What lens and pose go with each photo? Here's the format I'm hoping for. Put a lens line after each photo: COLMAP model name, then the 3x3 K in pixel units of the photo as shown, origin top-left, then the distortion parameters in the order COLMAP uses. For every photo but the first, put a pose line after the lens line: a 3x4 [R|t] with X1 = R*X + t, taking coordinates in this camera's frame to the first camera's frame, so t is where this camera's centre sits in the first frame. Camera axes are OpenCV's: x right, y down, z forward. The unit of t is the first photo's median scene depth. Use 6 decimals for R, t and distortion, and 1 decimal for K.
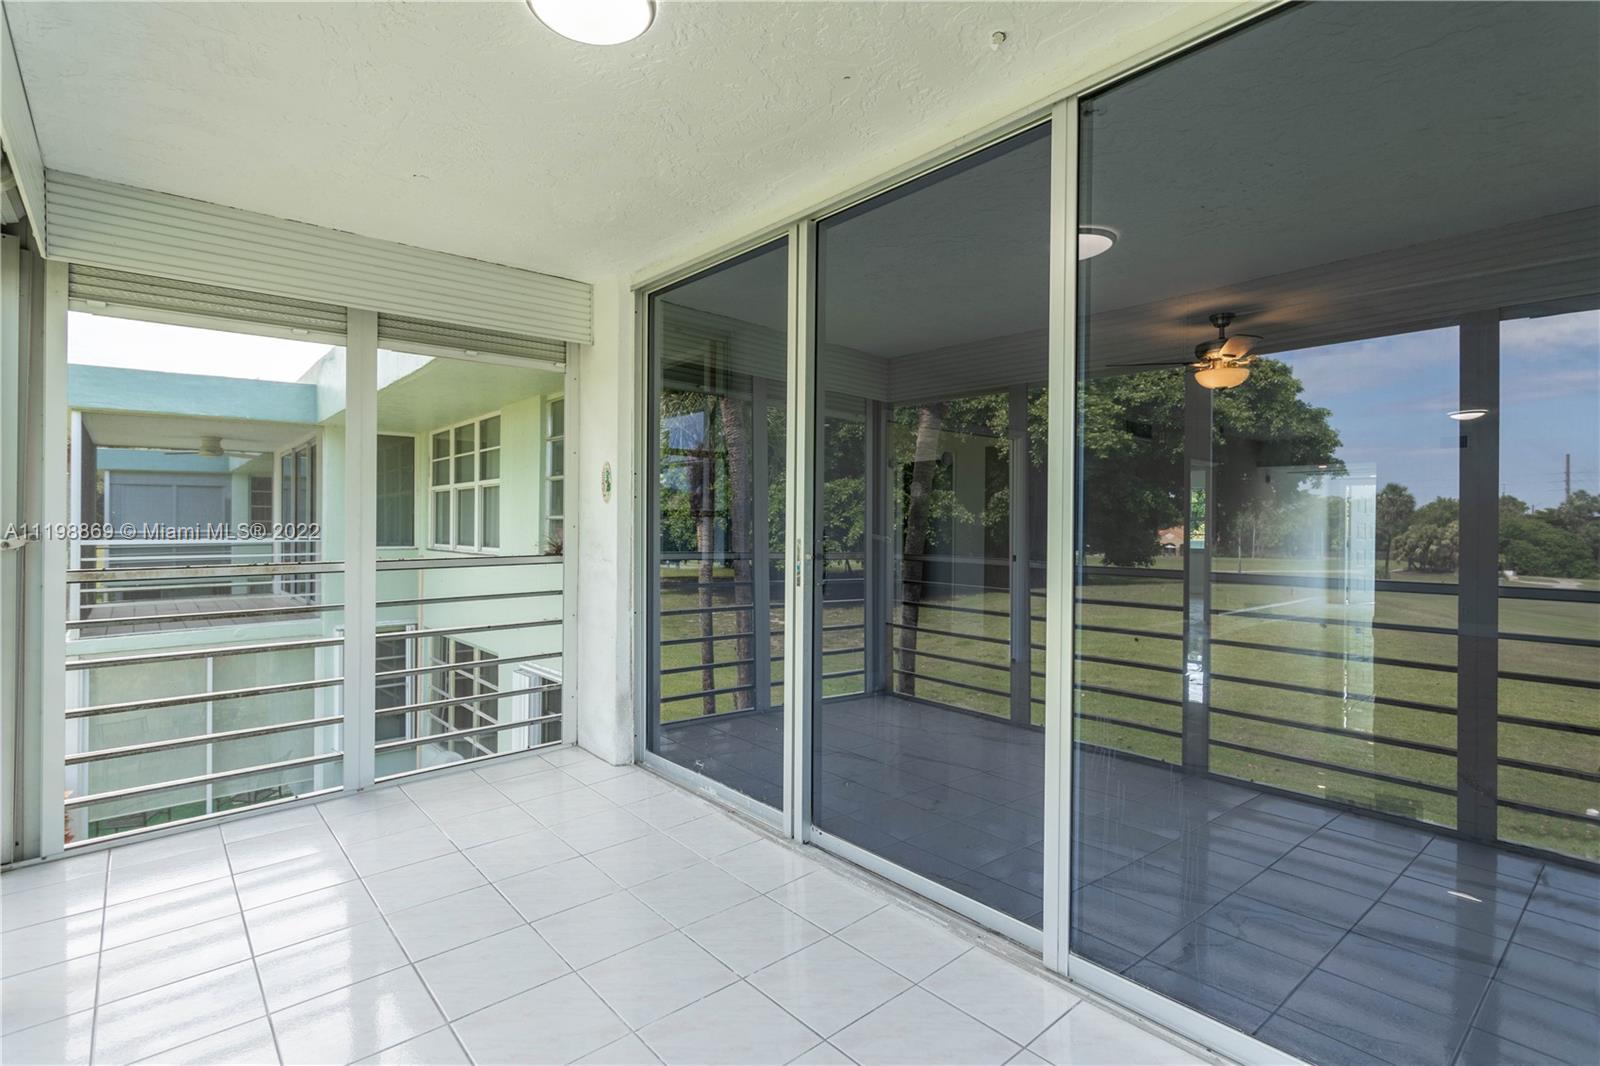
lens RADIAL K [[756.6, 0, 795.0], [0, 756.6, 525.8], [0, 0, 1]] dist [0.003143, -0.002426]
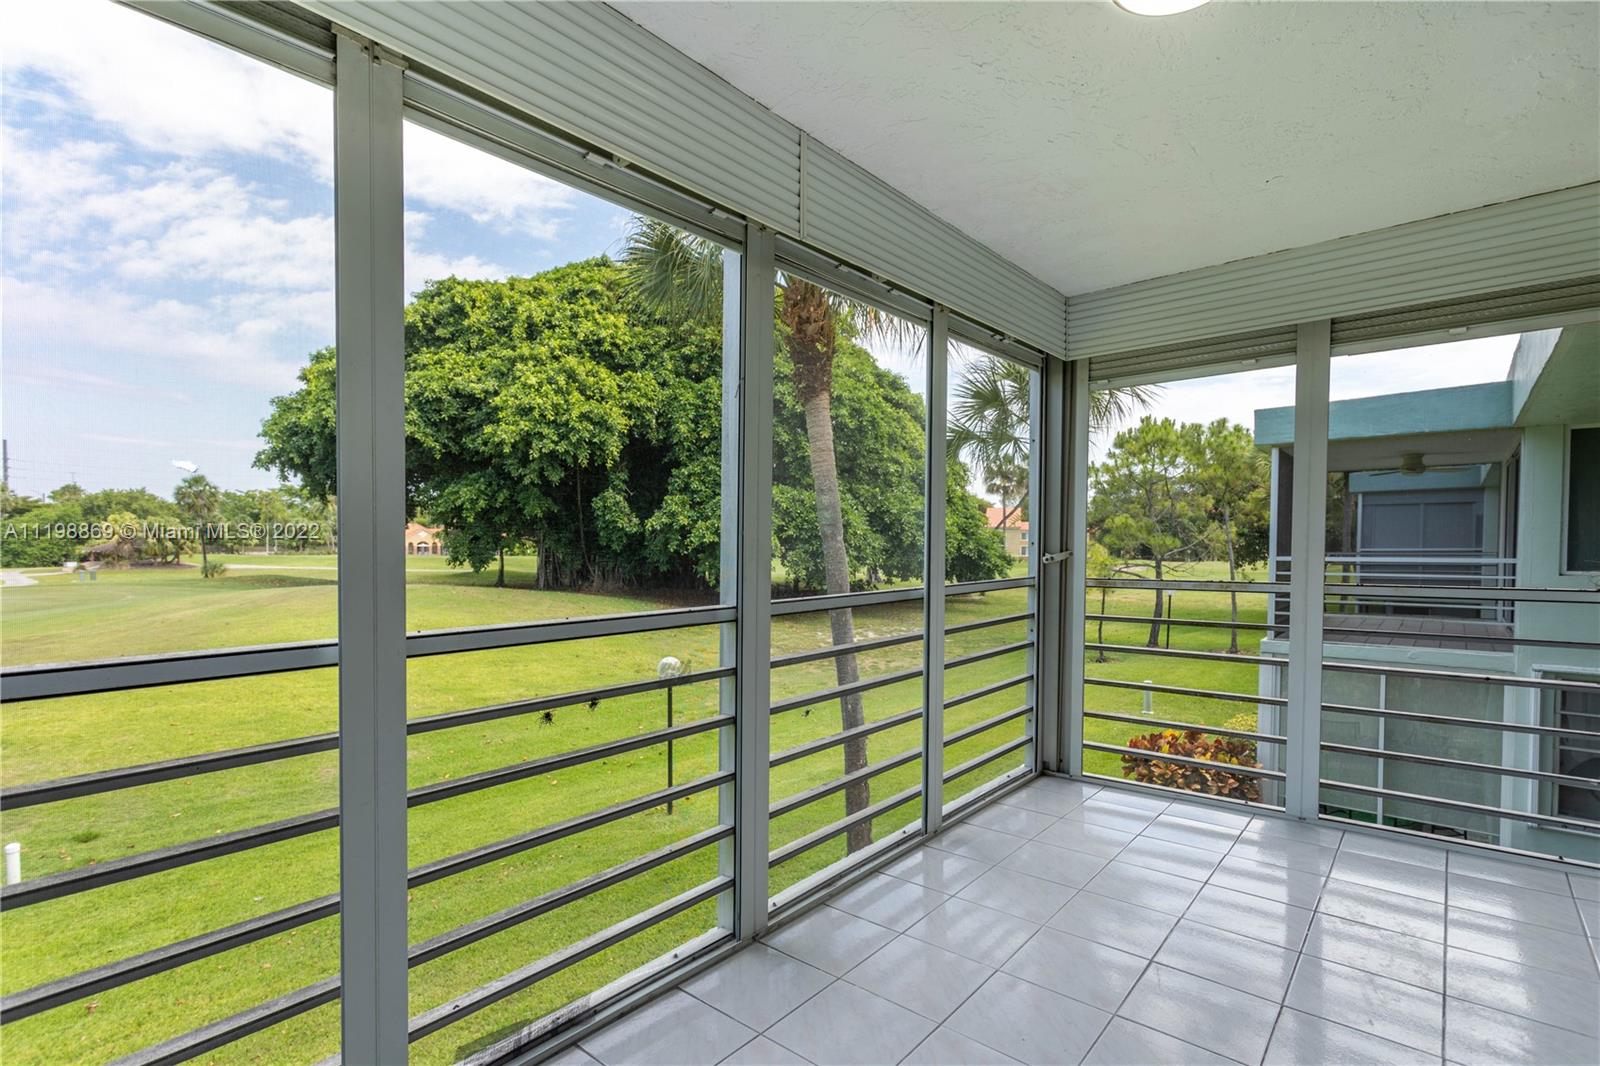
lens RADIAL K [[756.6, 0, 816.5], [0, 756.6, 561.9], [0, 0, 1]] dist [0.003143, -0.002426]
pose [[0.162911, 0.024489, -0.986337, 0.094954], [-0.000450, 0.999694, 0.024746, -0.001928], [0.986641, -0.003588, 0.162872, 0.077300]]
